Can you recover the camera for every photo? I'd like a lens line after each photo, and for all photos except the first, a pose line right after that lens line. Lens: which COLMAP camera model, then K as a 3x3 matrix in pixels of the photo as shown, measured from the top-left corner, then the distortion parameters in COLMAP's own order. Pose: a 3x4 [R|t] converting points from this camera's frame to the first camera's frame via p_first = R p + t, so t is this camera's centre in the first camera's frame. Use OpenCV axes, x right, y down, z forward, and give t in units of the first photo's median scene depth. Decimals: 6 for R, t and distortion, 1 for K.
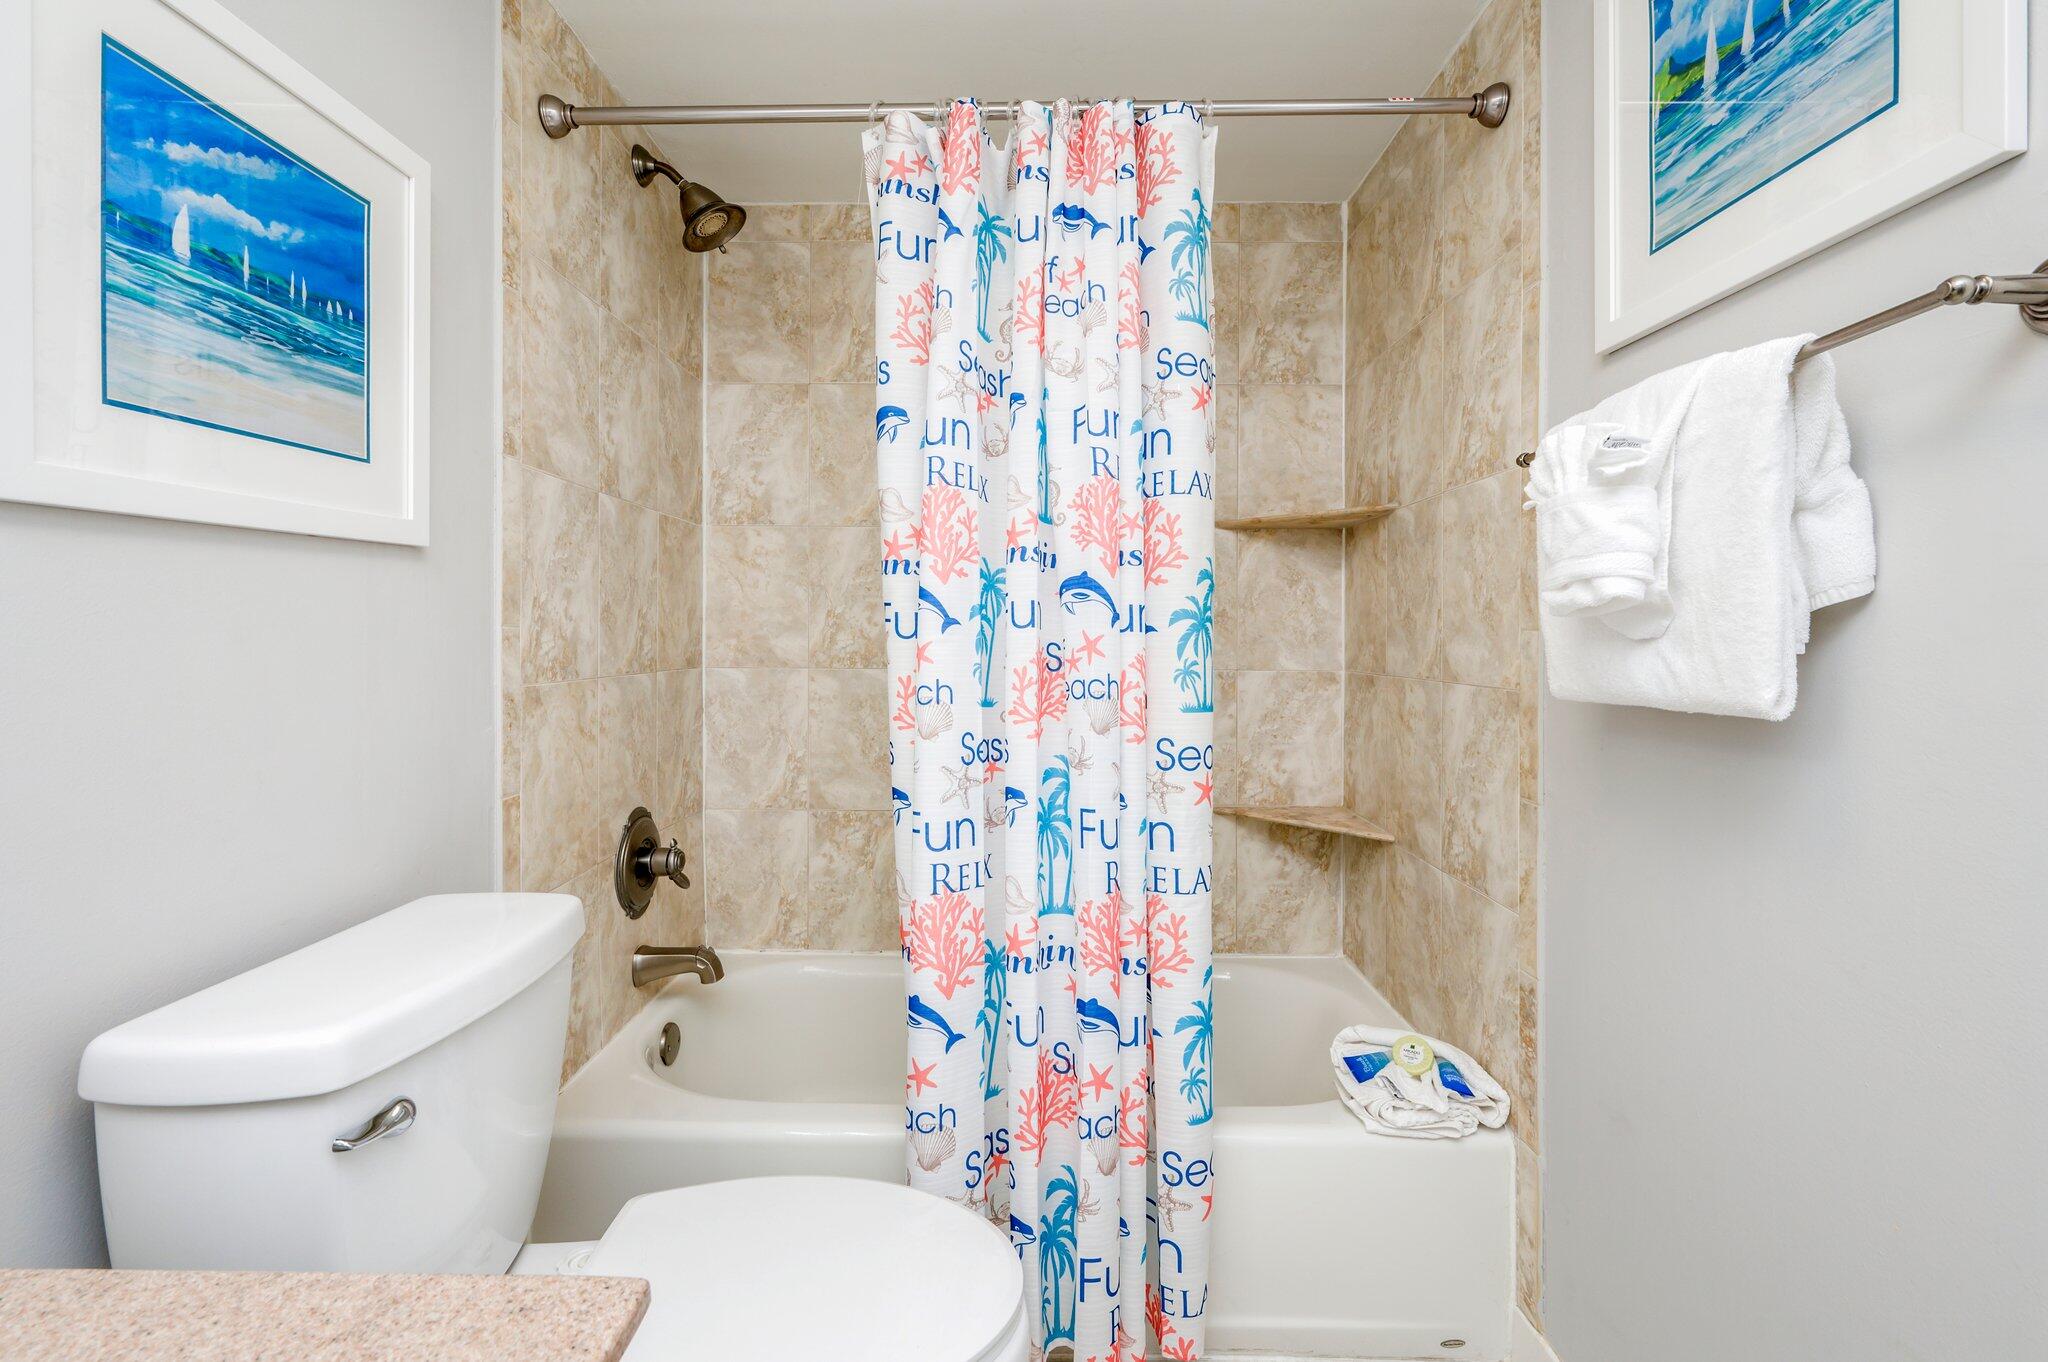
lens RADIAL K [[887.9, 0, 1021.0], [0, 887.9, 635.9], [0, 0, 1]] dist [-0.001842, -0.000043]
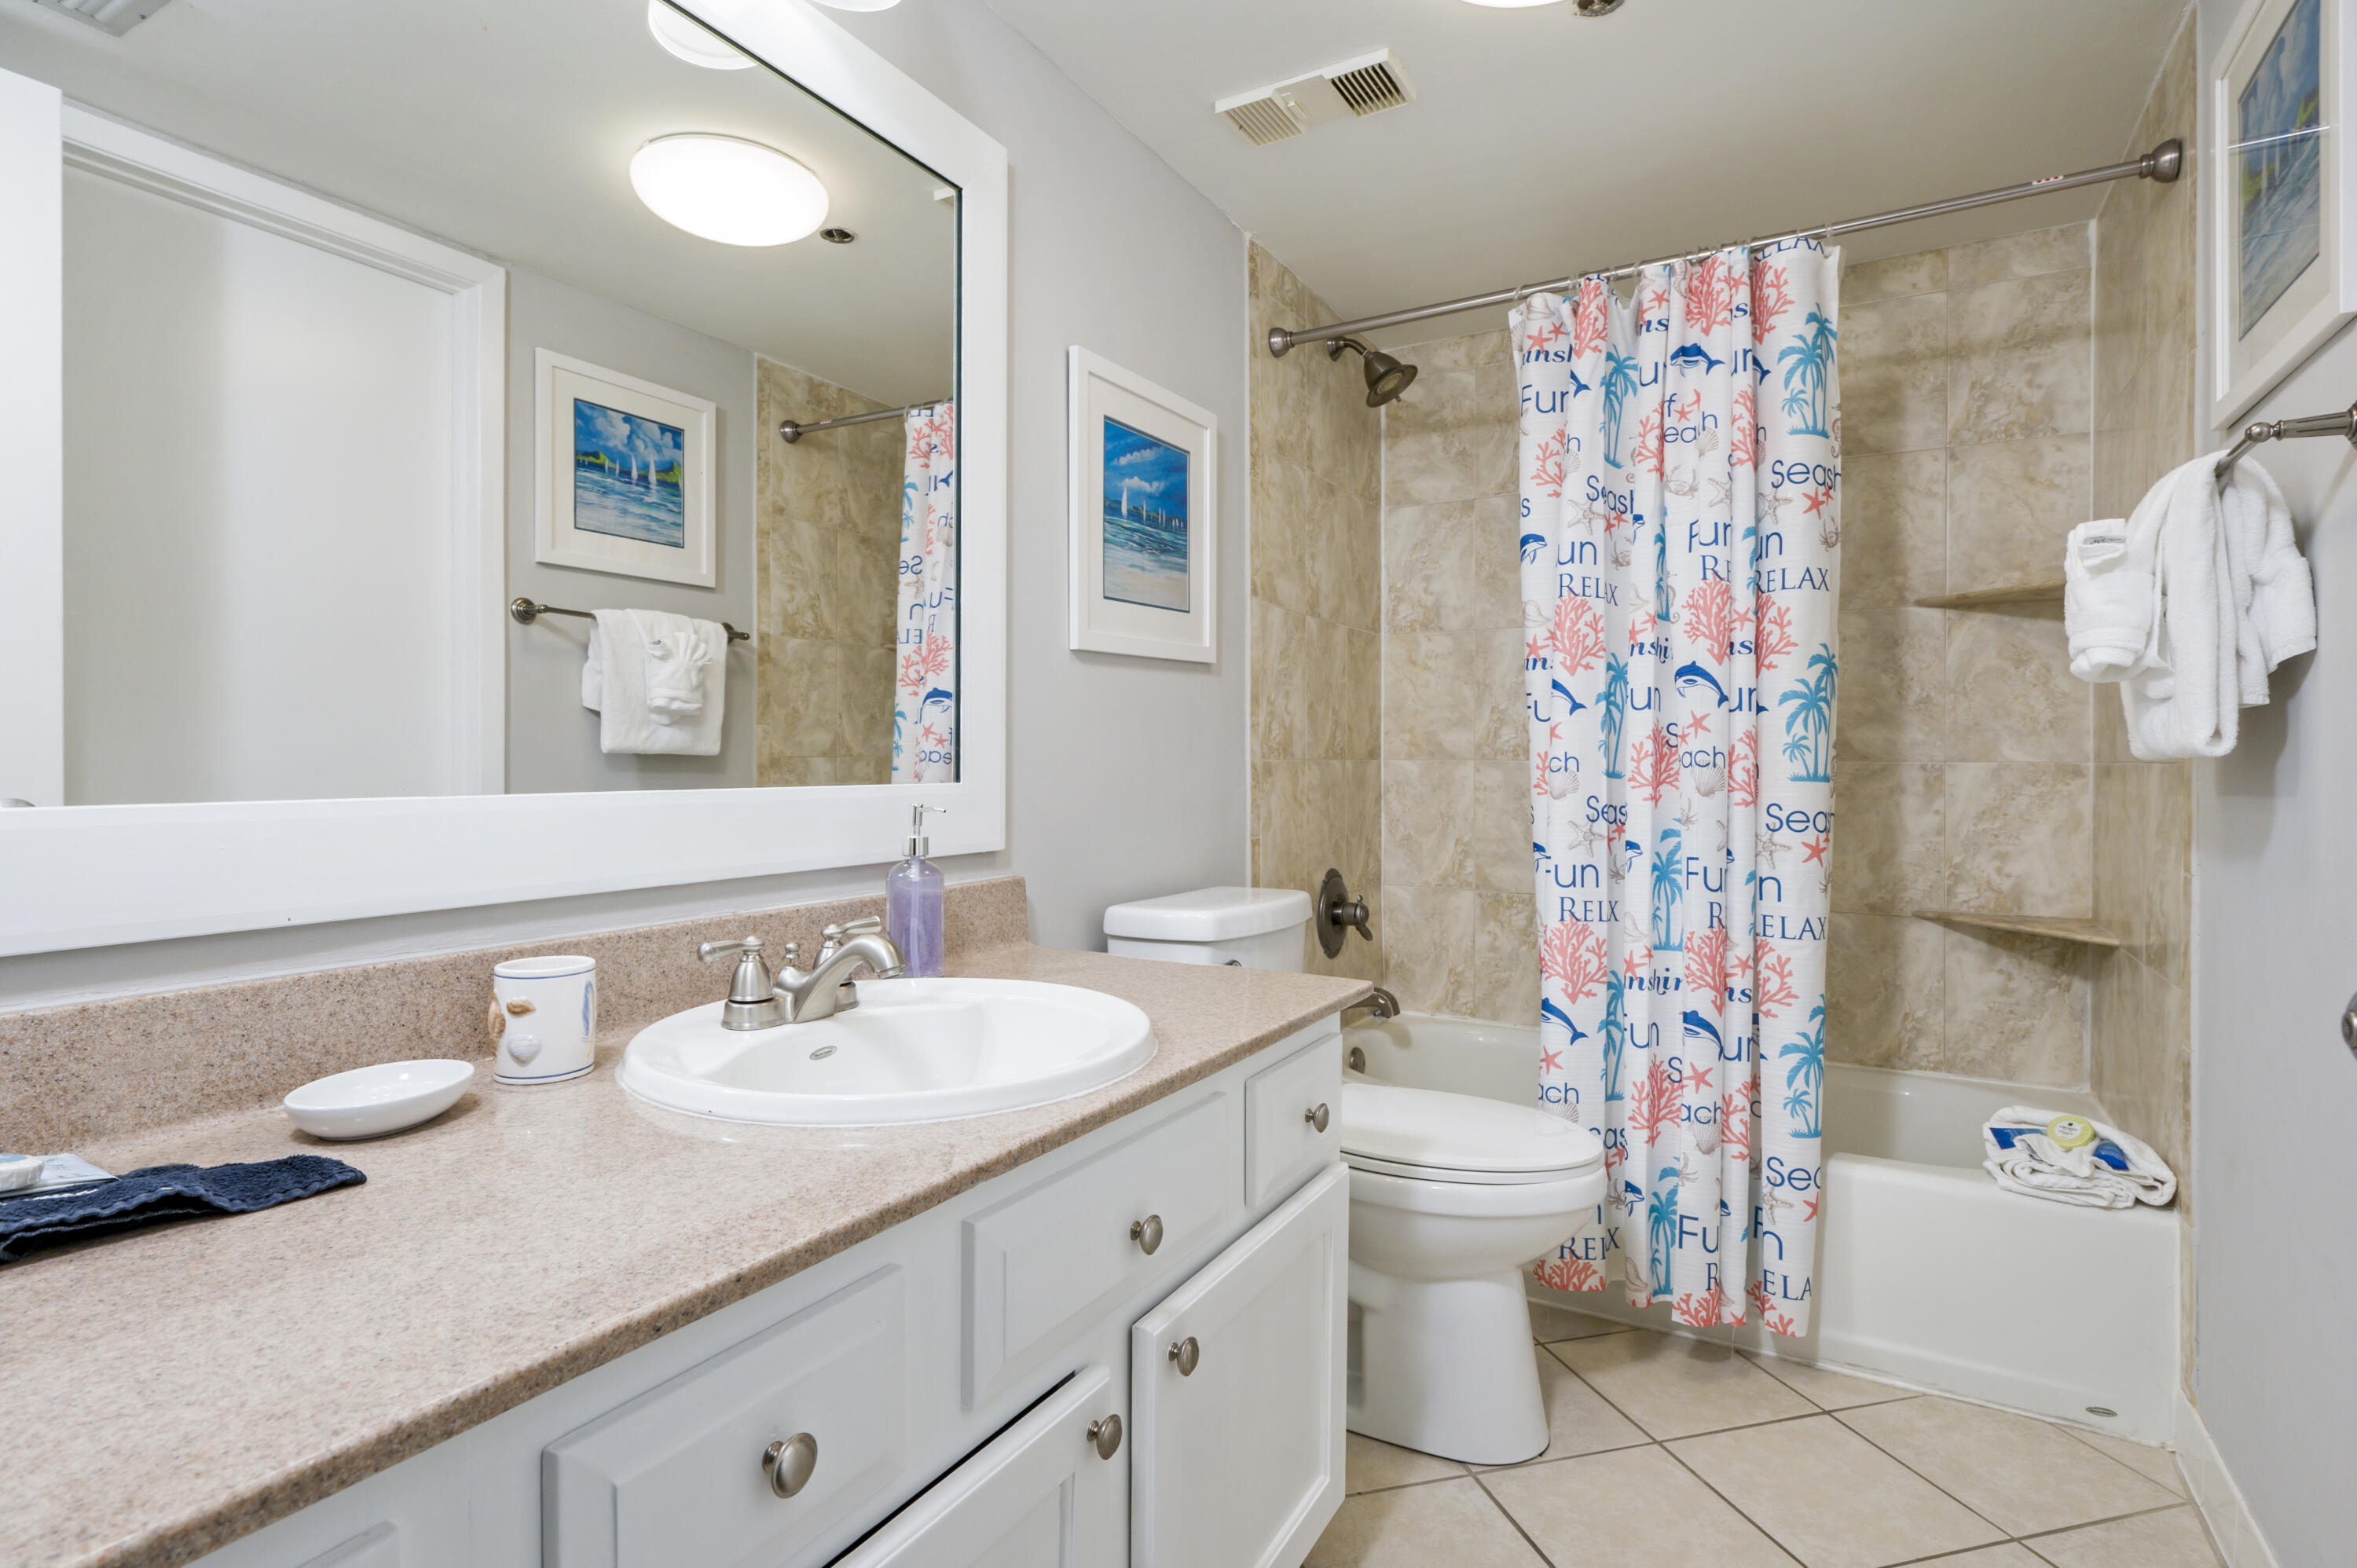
lens RADIAL K [[1168.5, 0, 1174.3], [0, 1168.5, 763.1], [0, 0, 1]] dist [-0.000566, -0.000051]
pose [[0.873180, -0.000408, -0.487397, 0.210697], [0.001453, 0.999997, 0.001767, 0.056411], [0.487395, -0.002251, 0.873179, -0.659489]]
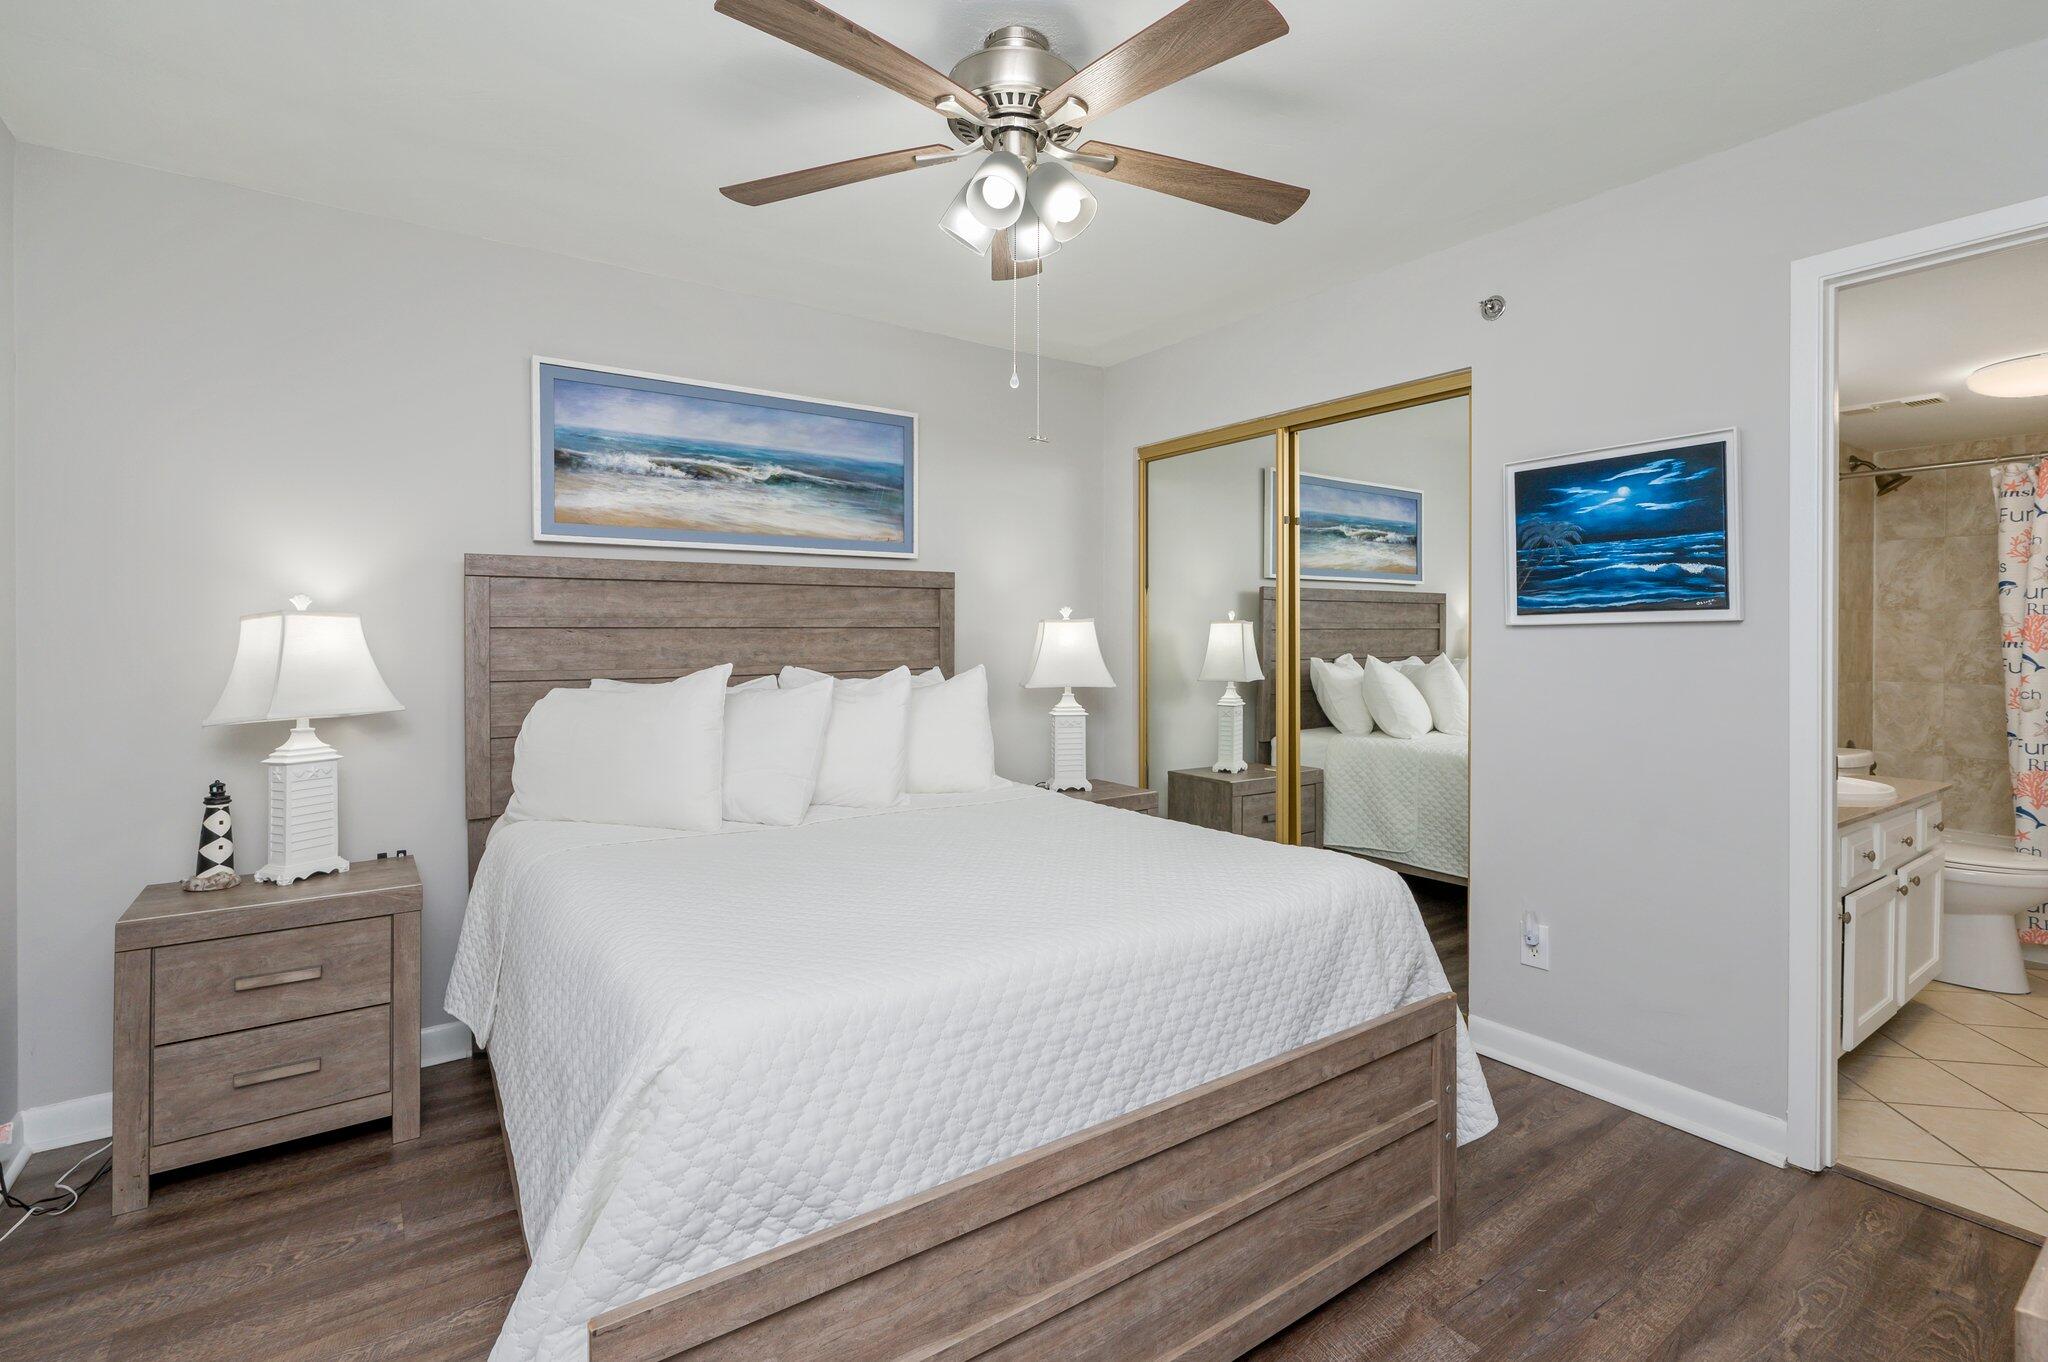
lens RADIAL K [[946.7, 0, 1026.1], [0, 946.7, 639.9], [0, 0, 1]] dist [-0.001233, -0.000210]
pose [[0.590504, 0.002416, -0.807031, 0.373476], [0.000170, 0.999995, 0.003118, -0.099014], [0.807035, -0.001978, 0.590501, -2.818559]]
